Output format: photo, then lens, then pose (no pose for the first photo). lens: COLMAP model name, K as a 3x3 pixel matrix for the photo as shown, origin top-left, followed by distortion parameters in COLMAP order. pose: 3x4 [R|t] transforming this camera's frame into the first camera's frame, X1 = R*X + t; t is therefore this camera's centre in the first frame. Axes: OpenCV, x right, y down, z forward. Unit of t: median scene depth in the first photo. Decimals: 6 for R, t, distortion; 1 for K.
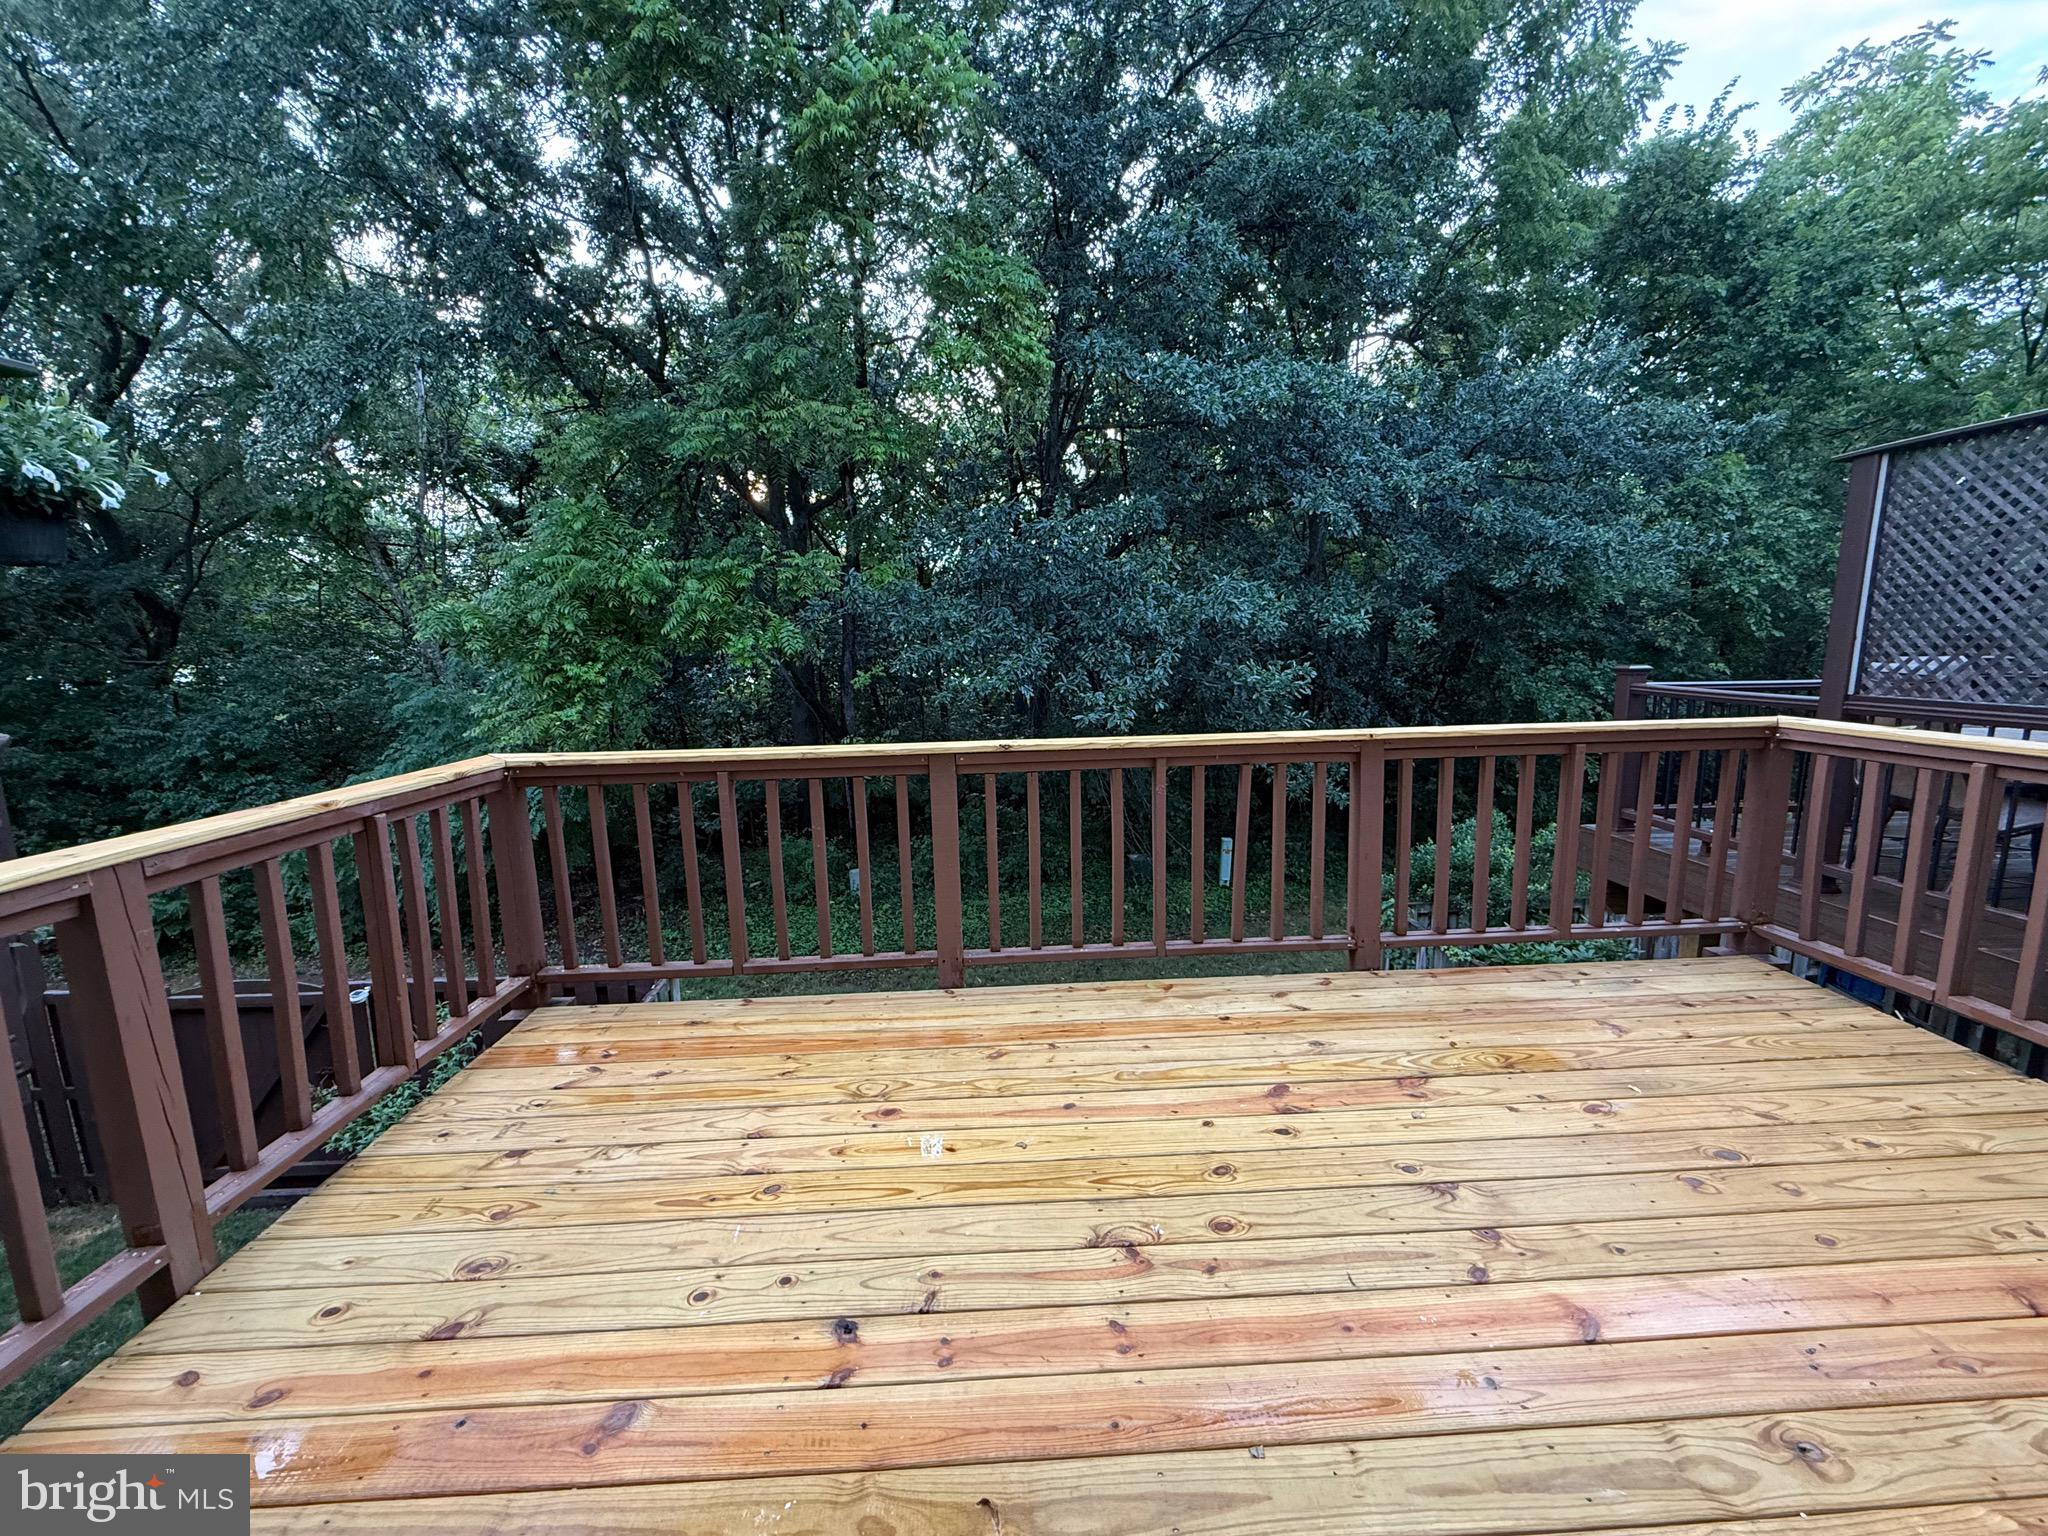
lens RADIAL K [[818.0, 0, 1015.0], [0, 818.0, 770.3], [0, 0, 1]] dist [-0.000647, 0.000266]
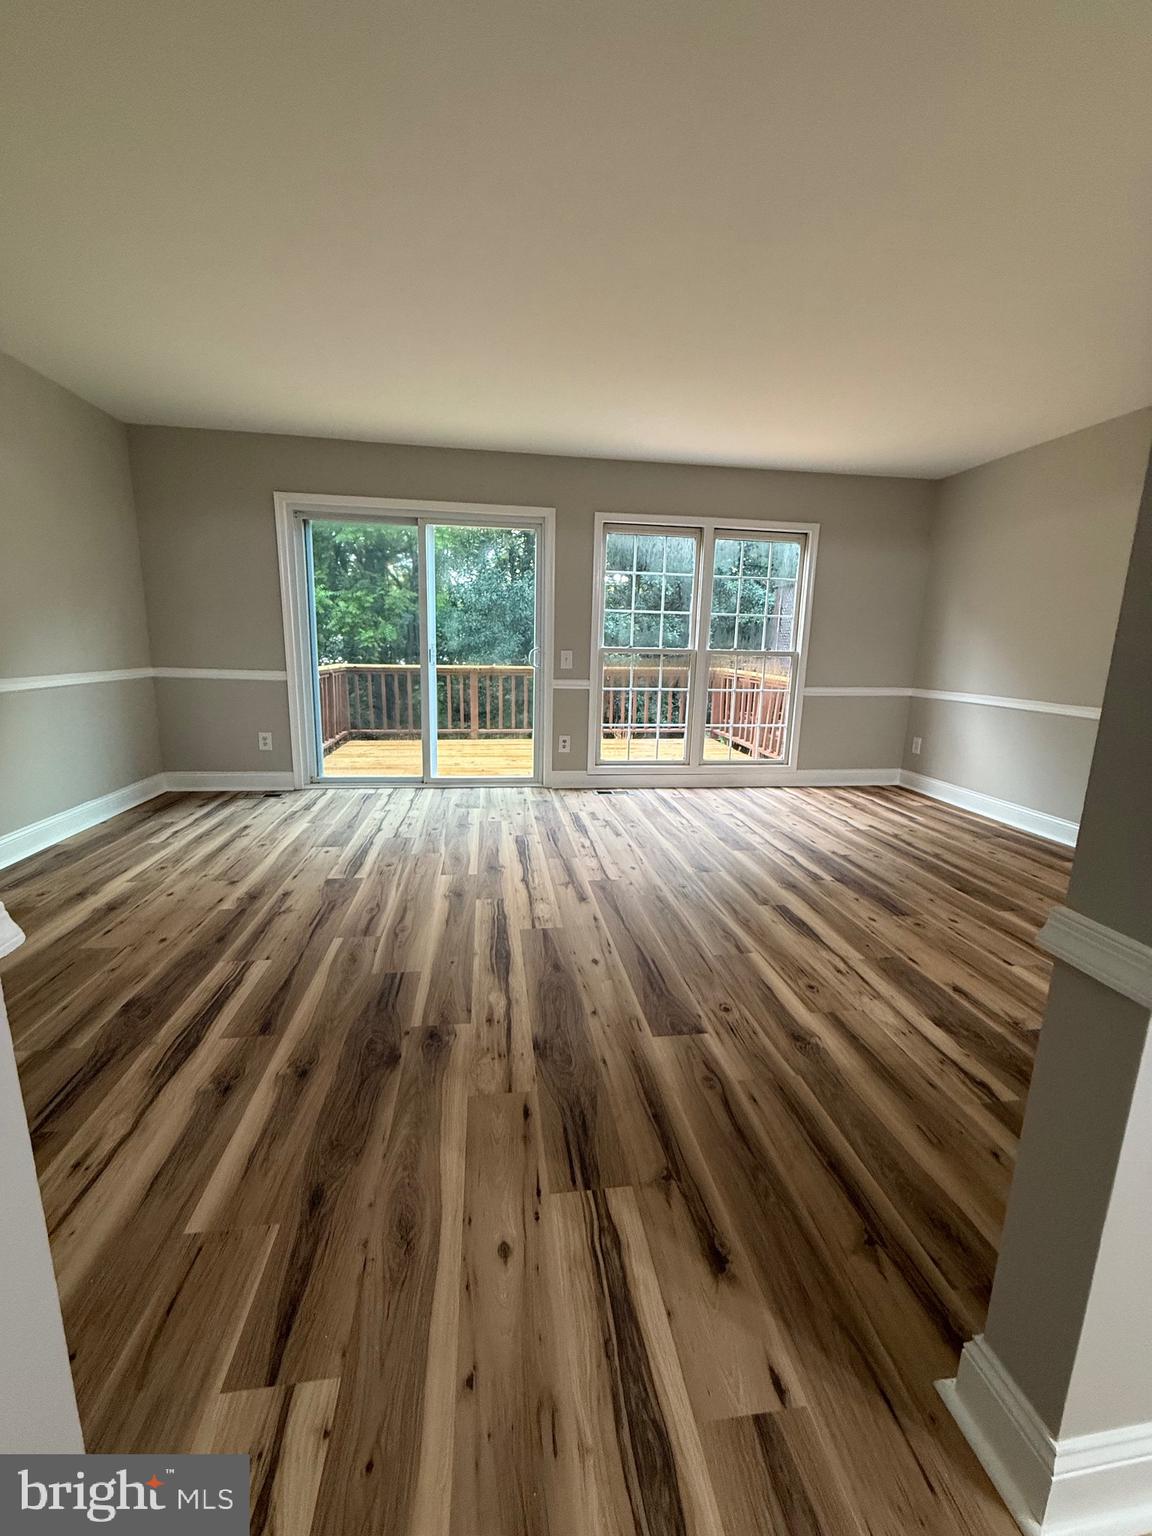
lens RADIAL K [[613.5, 0, 578.6], [0, 613.5, 769.3], [0, 0, 1]] dist [-0.000647, 0.000266]
pose [[0.994234, 0.031036, 0.102639, 0.042144], [-0.036164, 0.998169, 0.048476, 0.085196], [-0.100947, -0.051909, 0.993537, -0.579945]]
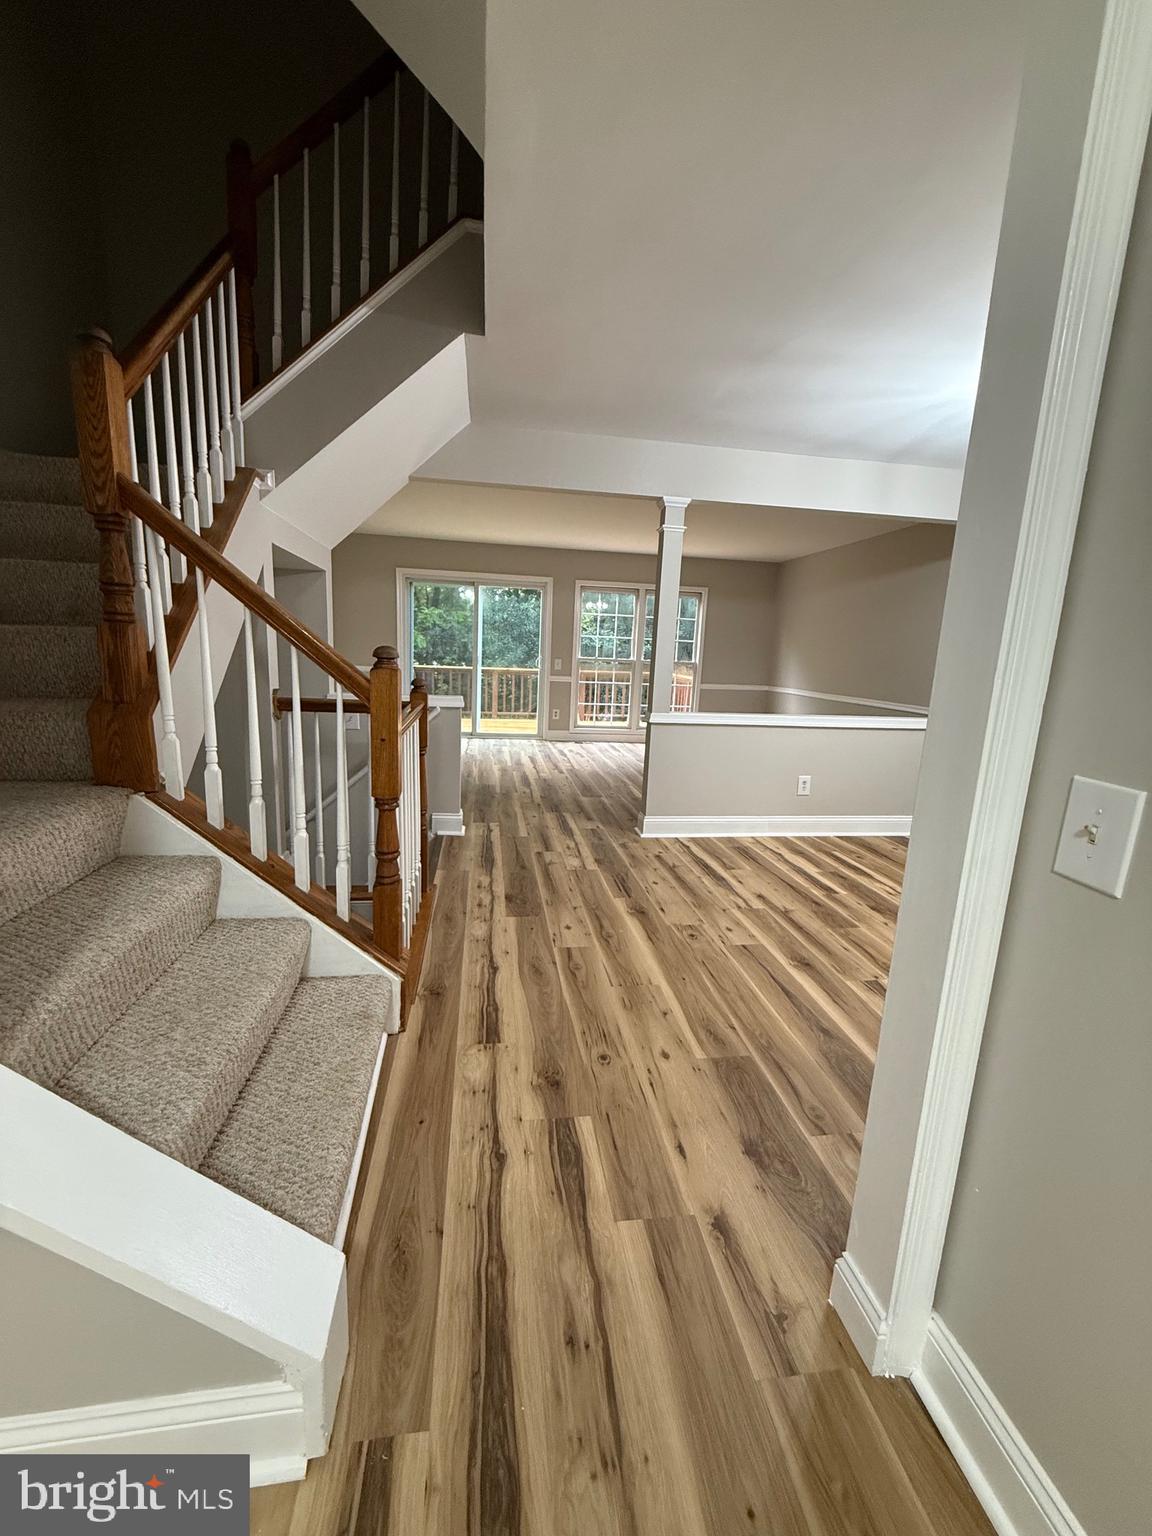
lens RADIAL K [[613.5, 0, 582.6], [0, 613.5, 766.1], [0, 0, 1]] dist [-0.000647, 0.000266]
pose [[0.992138, 0.049875, 0.114781, -0.014455], [-0.053796, 0.998061, 0.031317, 0.234068], [-0.112997, -0.037246, 0.992897, -1.678122]]
